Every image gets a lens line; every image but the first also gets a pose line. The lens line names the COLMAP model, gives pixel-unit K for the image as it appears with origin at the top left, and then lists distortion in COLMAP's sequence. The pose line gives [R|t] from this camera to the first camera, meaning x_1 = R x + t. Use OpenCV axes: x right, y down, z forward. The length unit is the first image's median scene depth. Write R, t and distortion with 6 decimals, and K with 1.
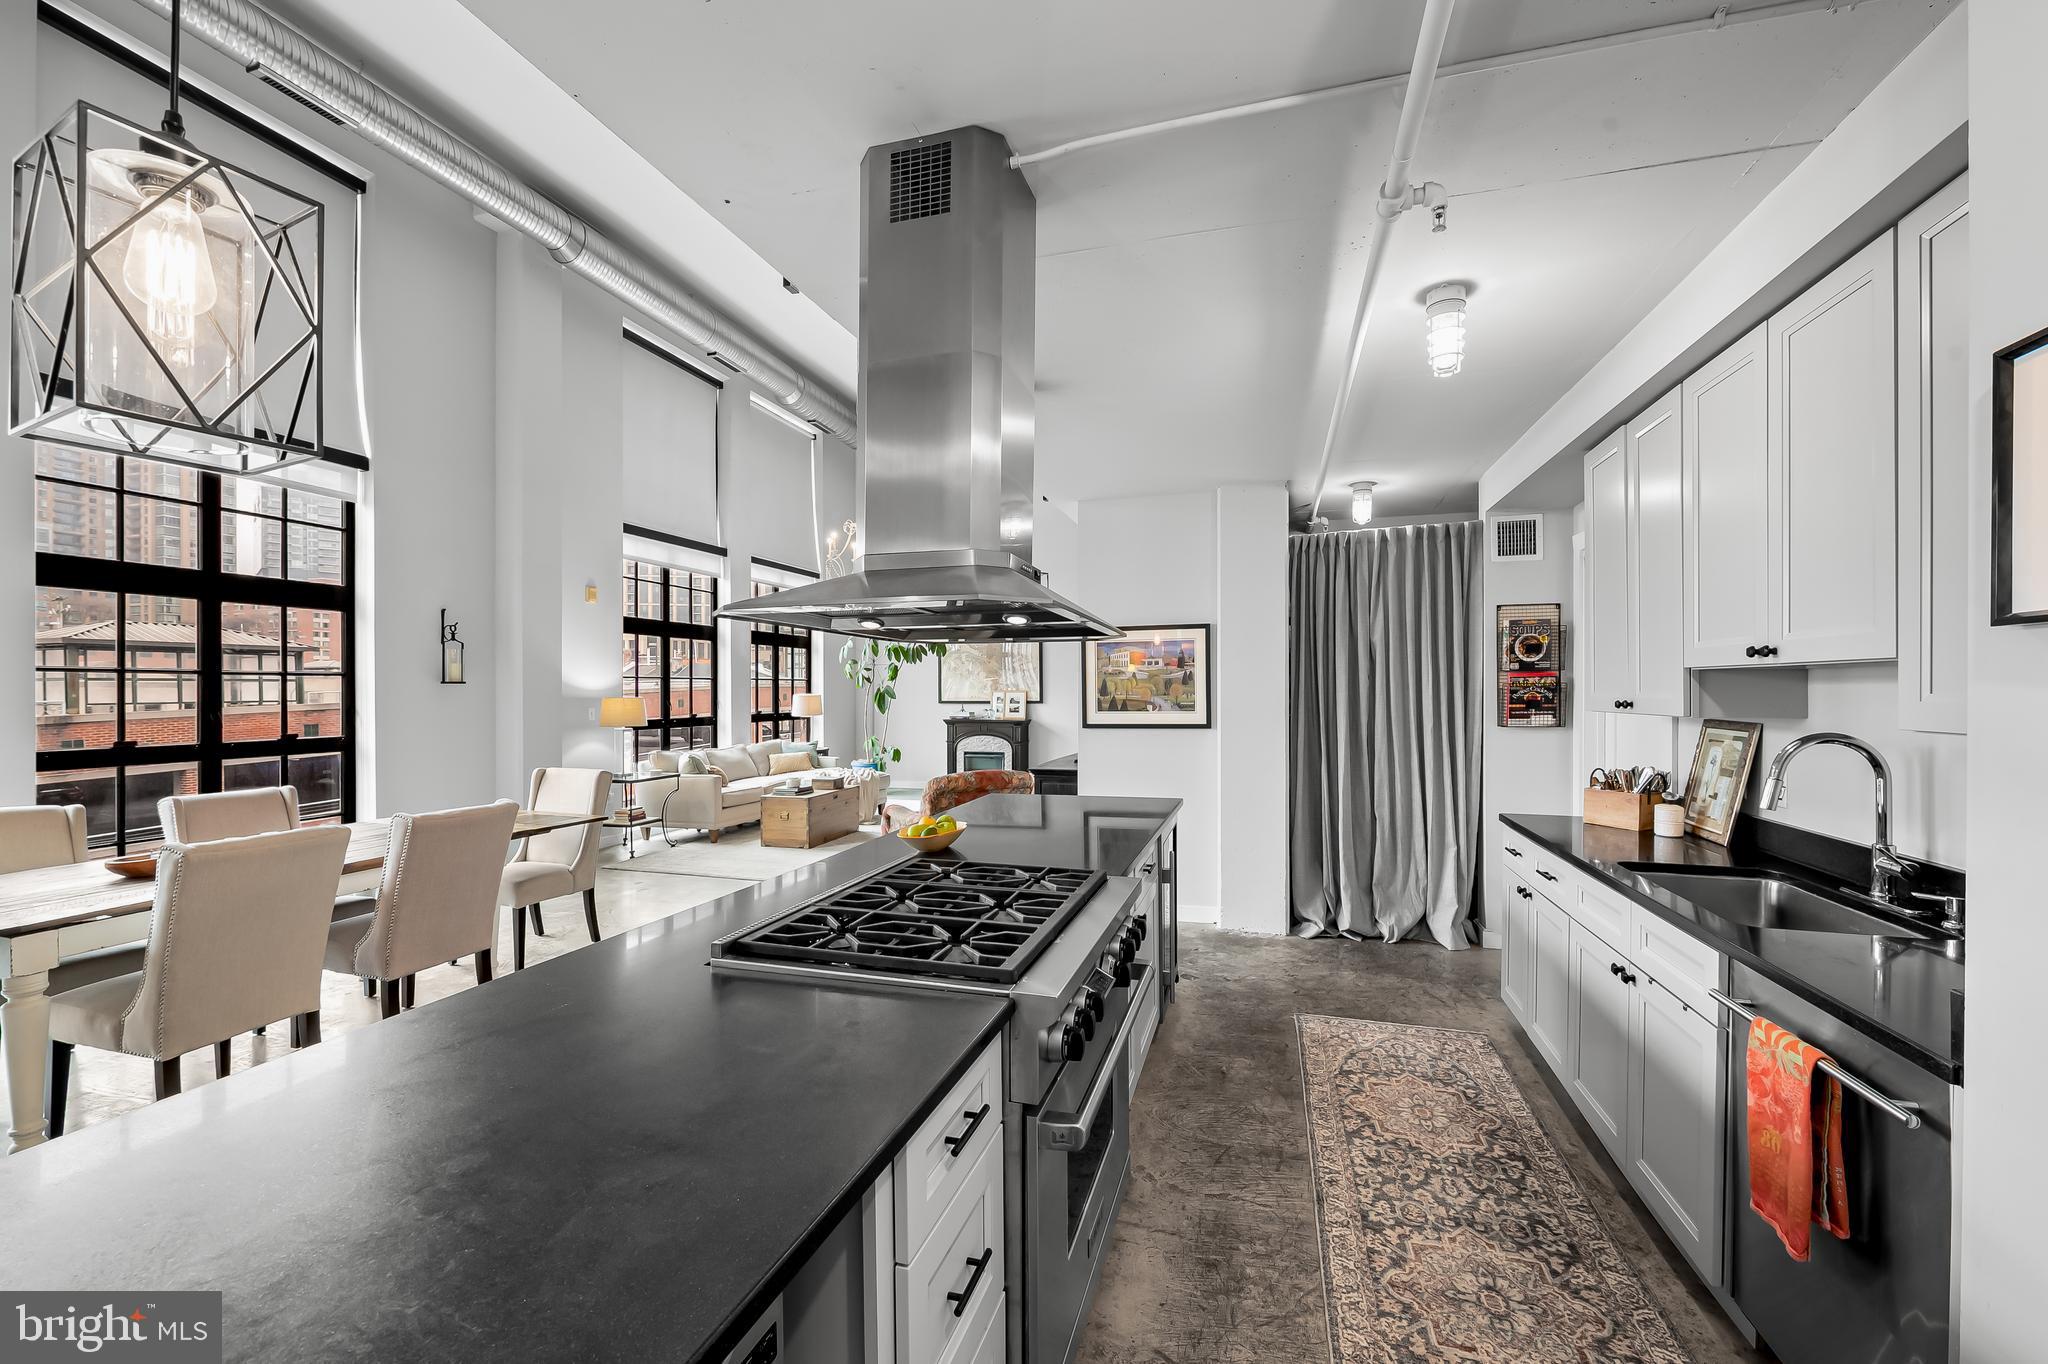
lens RADIAL K [[812.6, 0, 1030.3], [0, 812.6, 692.1], [0, 0, 1]] dist [-0.003632, -0.002102]
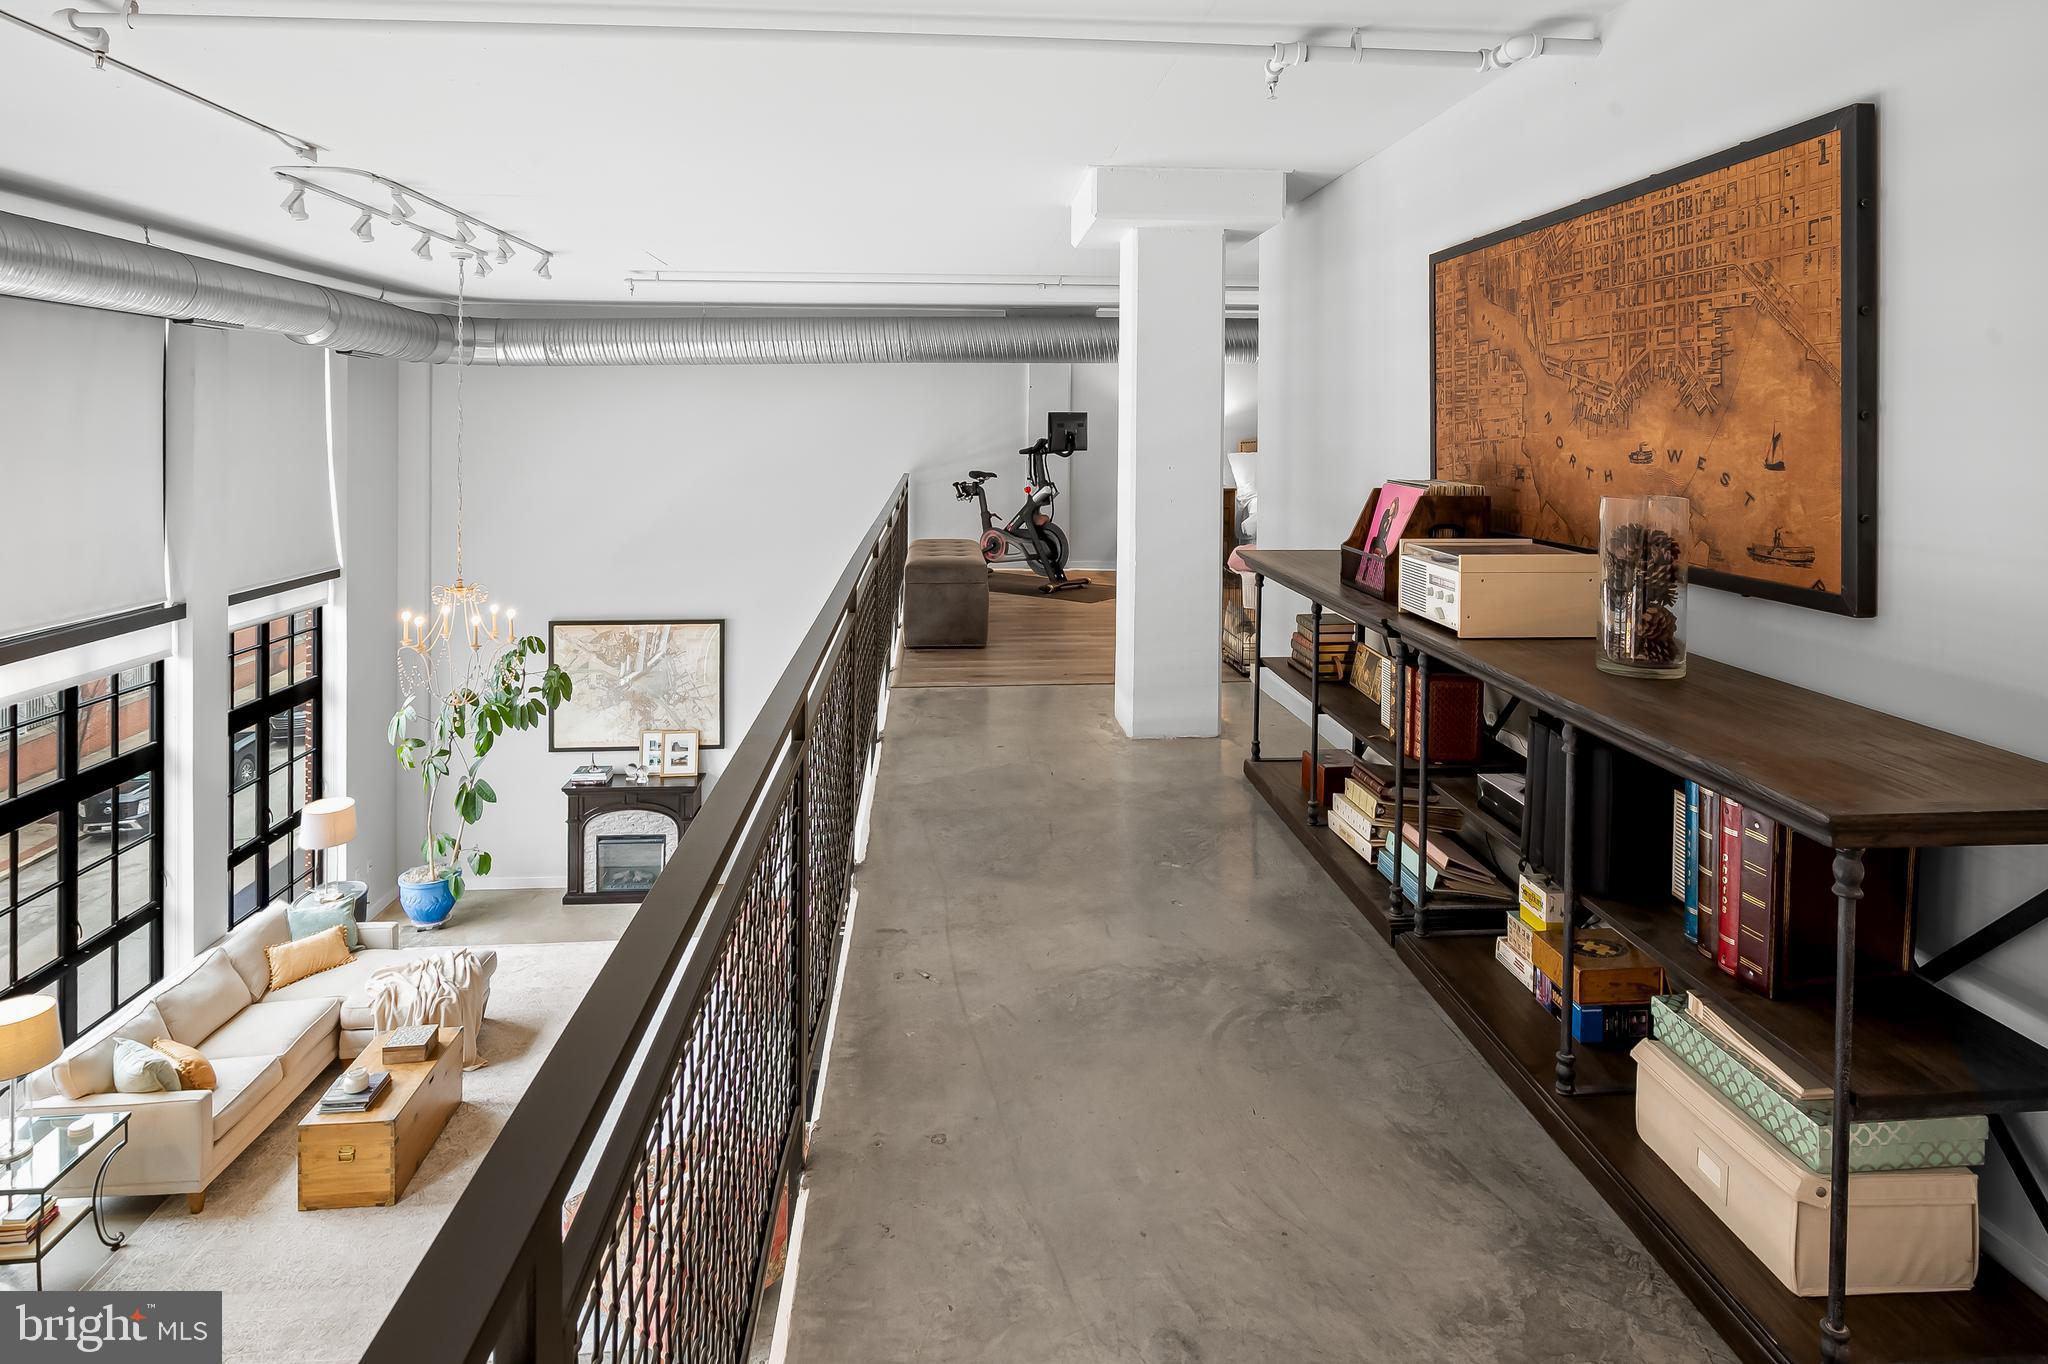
lens RADIAL K [[1173.3, 0, 1030.1], [0, 1173.3, 434.4], [0, 0, 1]] dist [-0.000160, -0.001945]
pose [[0.932668, 0.006149, 0.360685, -0.268951], [-0.007248, 0.999972, 0.001695, -0.670785], [-0.360664, -0.004195, 0.932686, 0.057870]]
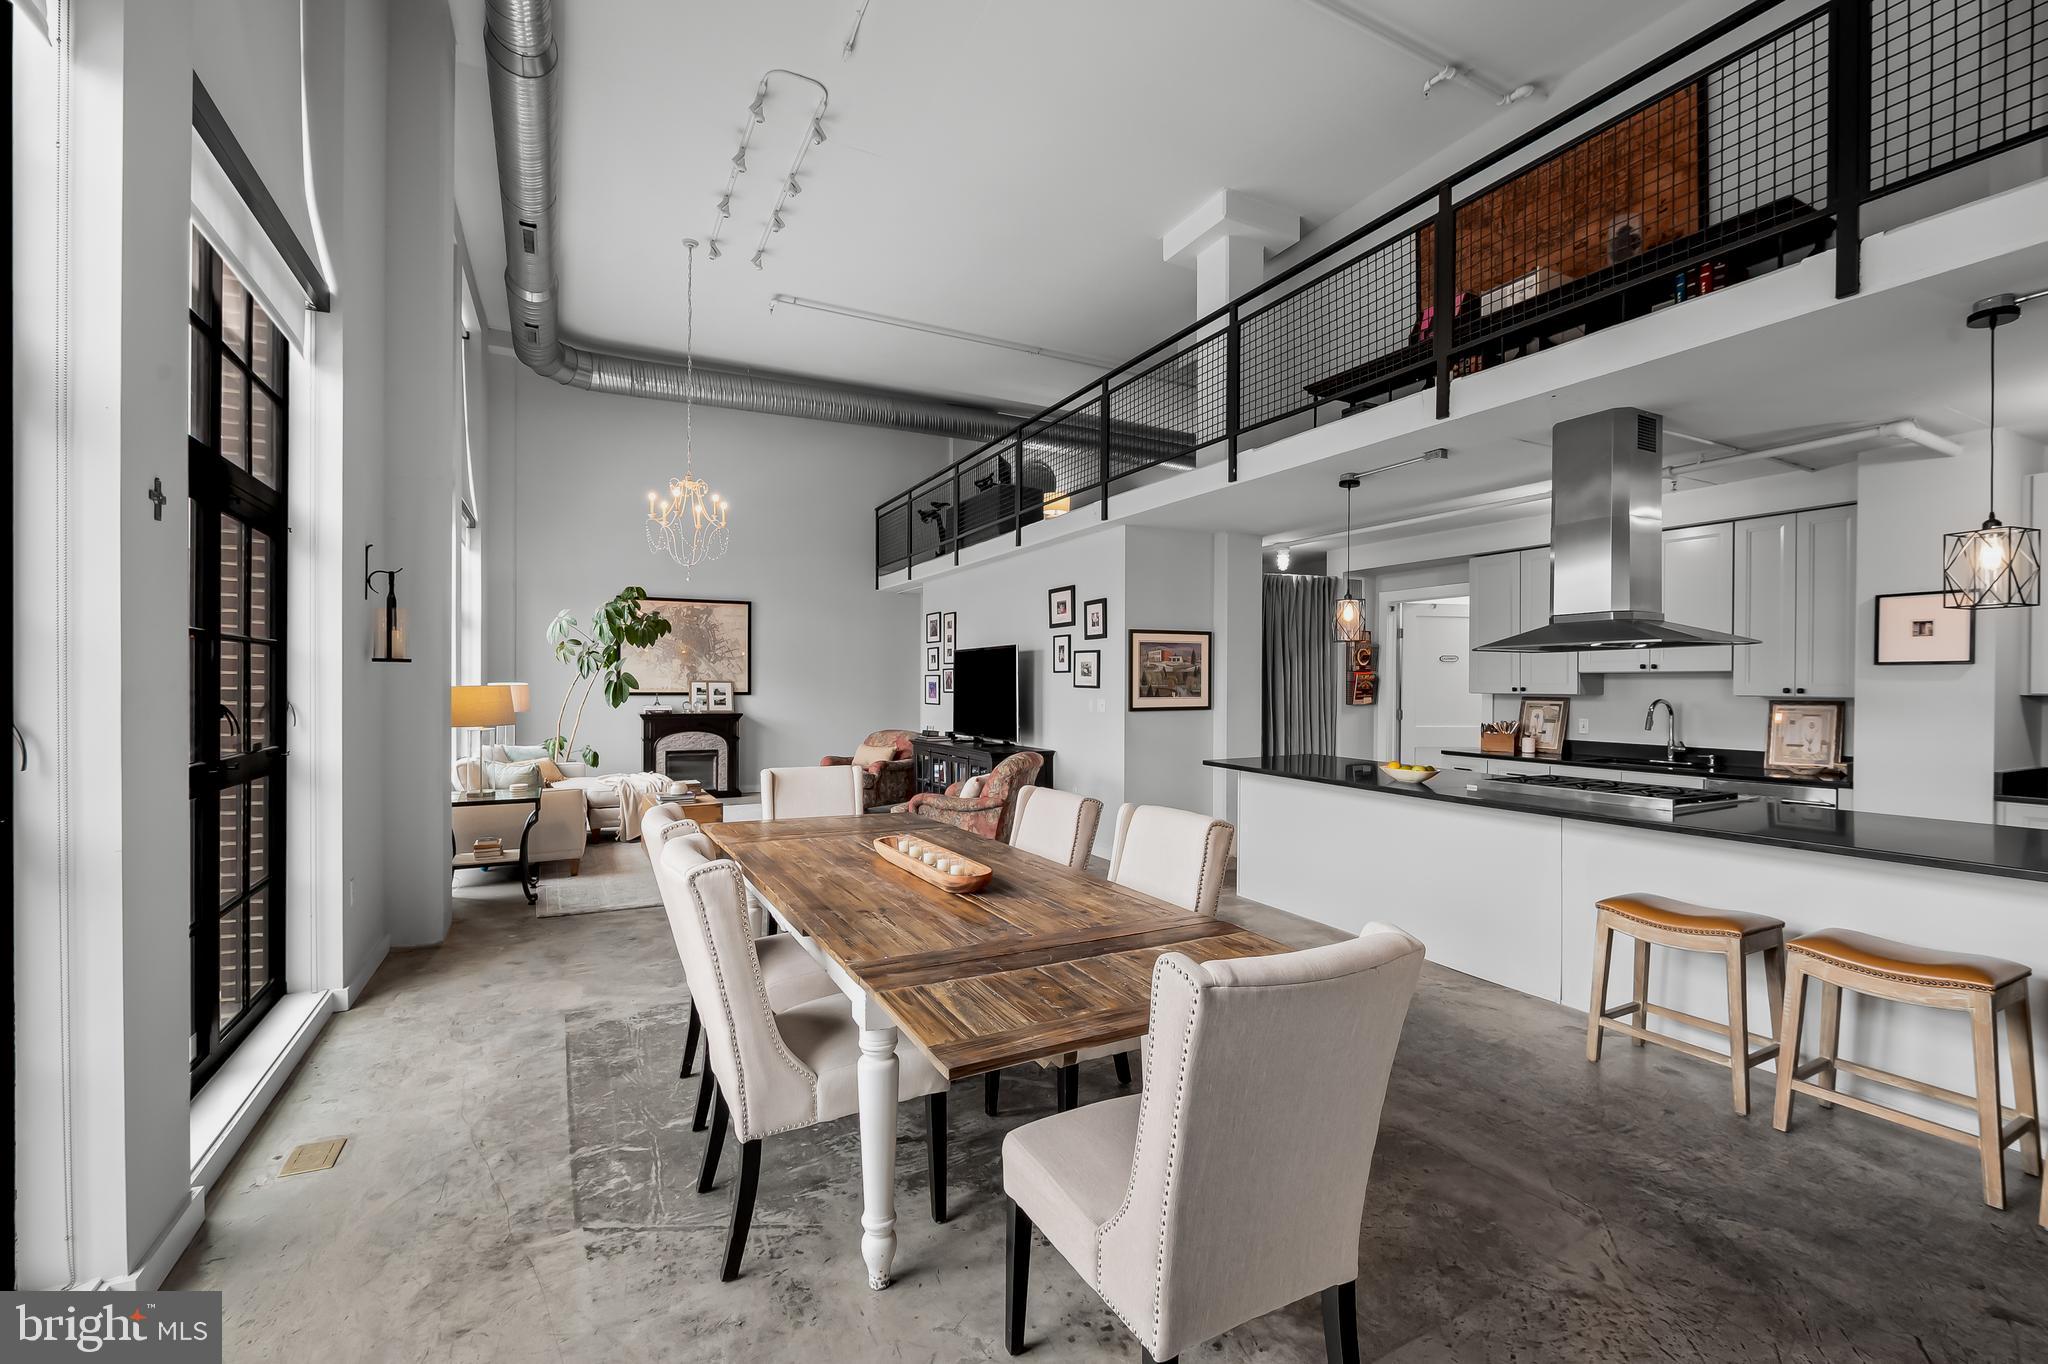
lens RADIAL K [[862.1, 0, 1026.8], [0, 862.1, 689.3], [0, 0, 1]] dist [-0.004449, -0.001127]
pose [[0.720632, 0.001786, 0.693315, -1.194986], [-0.004267, 0.999989, 0.001858, 0.011859], [-0.693304, -0.004297, 0.720632, 0.218179]]
